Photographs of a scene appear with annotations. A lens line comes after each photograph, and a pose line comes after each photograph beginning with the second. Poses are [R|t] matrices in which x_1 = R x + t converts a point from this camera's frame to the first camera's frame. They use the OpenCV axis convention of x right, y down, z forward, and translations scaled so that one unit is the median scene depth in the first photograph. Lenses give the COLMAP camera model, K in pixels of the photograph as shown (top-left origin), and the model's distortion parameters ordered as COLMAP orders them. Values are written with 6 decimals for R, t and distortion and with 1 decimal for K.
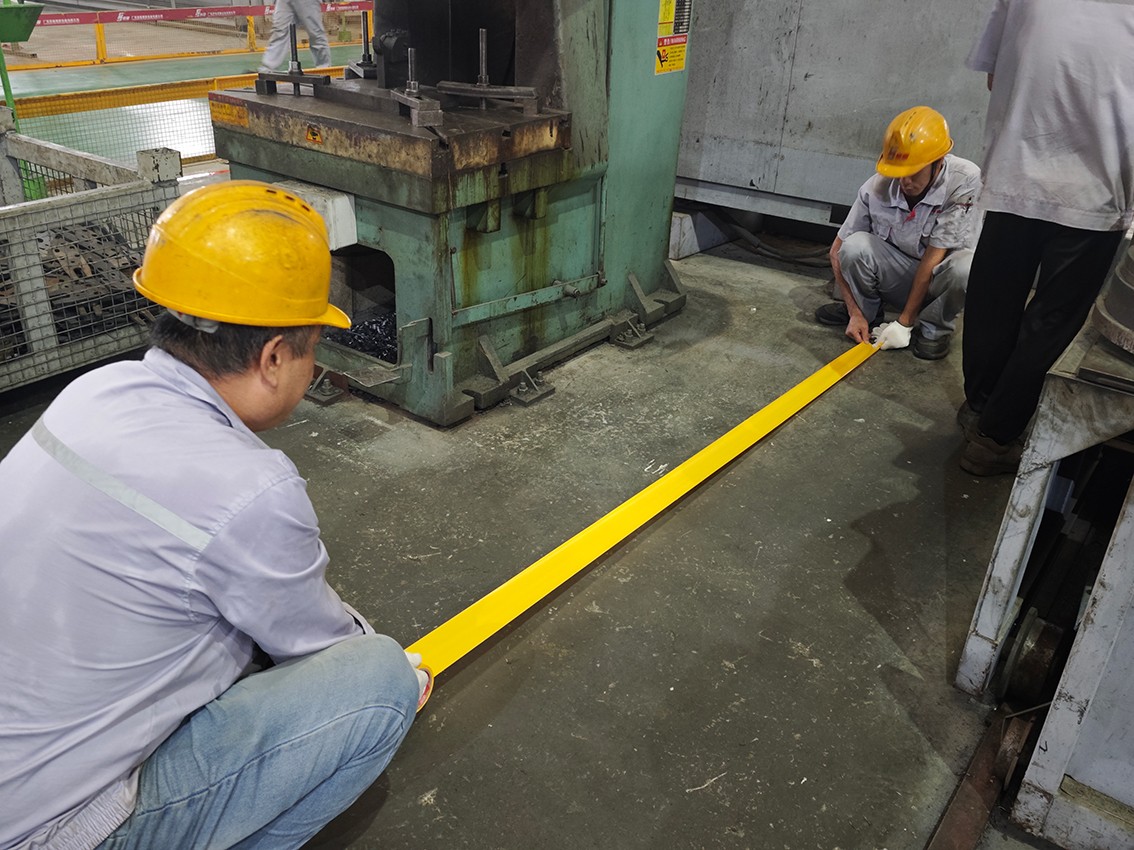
lens RADIAL K [[981.2, 0, 559.1], [0, 981.2, 429.7], [0, 0, 1]] dist [0.027366, -0.059996]
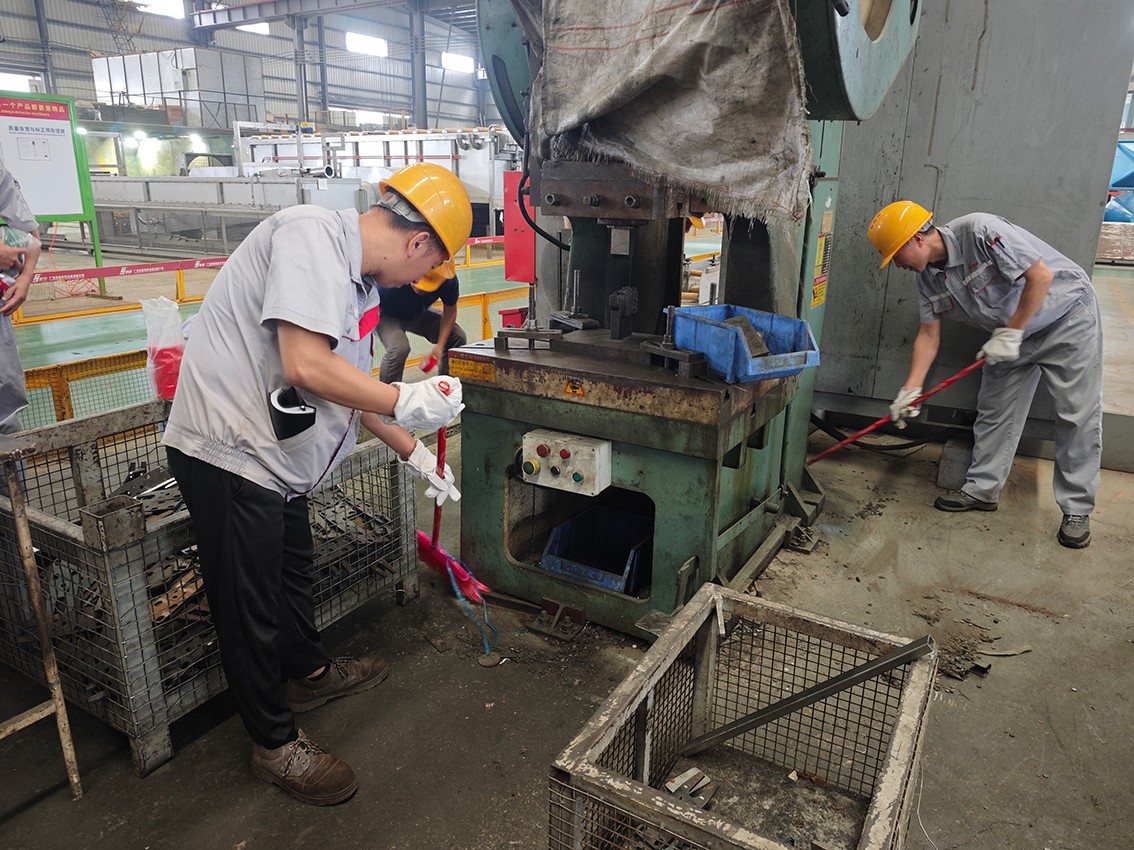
lens RADIAL K [[797.5, 0, 568.4], [0, 797.5, 418.9], [0, 0, 1]] dist [0.011524, -0.016128]
pose [[0.994385, -0.058445, 0.088221, -0.325755], [0.073192, 0.981940, -0.174459, -0.117794], [-0.076431, 0.179936, 0.980704, 0.171532]]
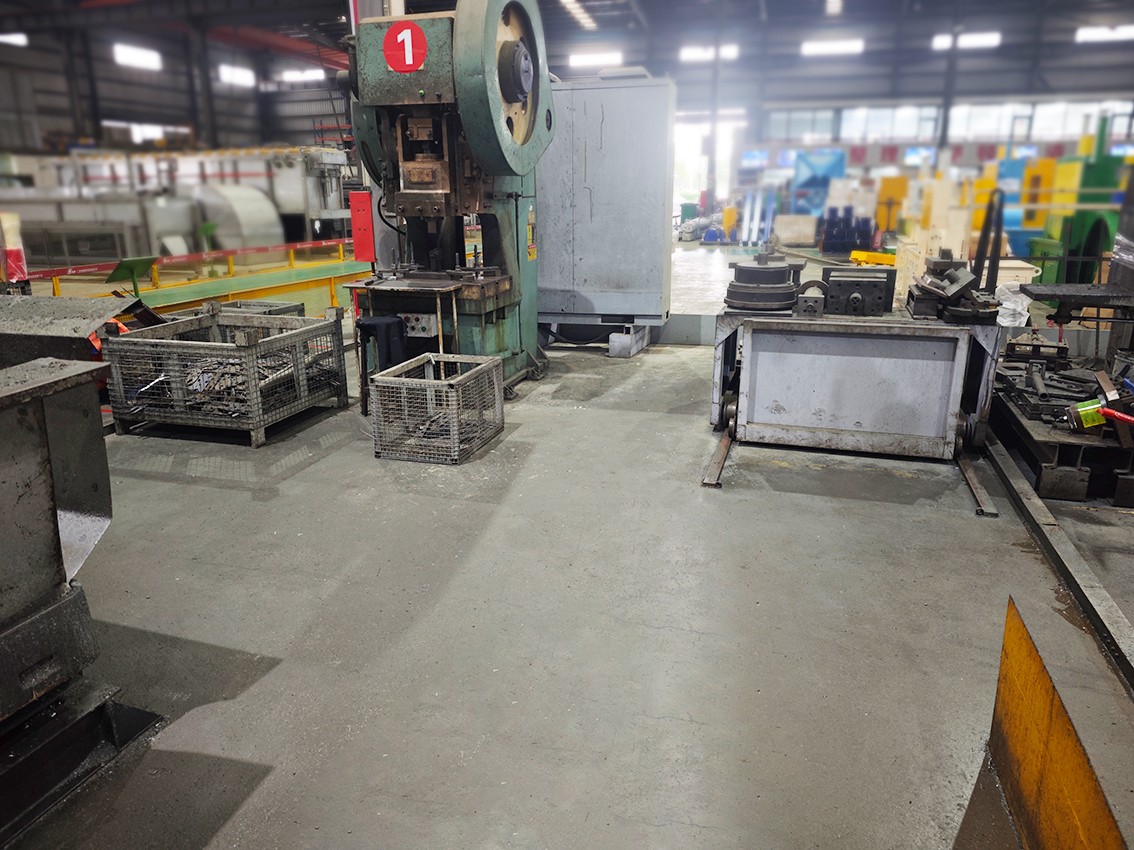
lens RADIAL K [[797.5, 0, 565.4], [0, 797.5, 434.8], [0, 0, 1]] dist [0.011524, -0.016128]
pose [[0.940431, -0.144352, 0.307819, -0.551181], [0.193807, 0.971493, -0.136527, 0.368797], [-0.279336, 0.188052, 0.941599, -0.848116]]
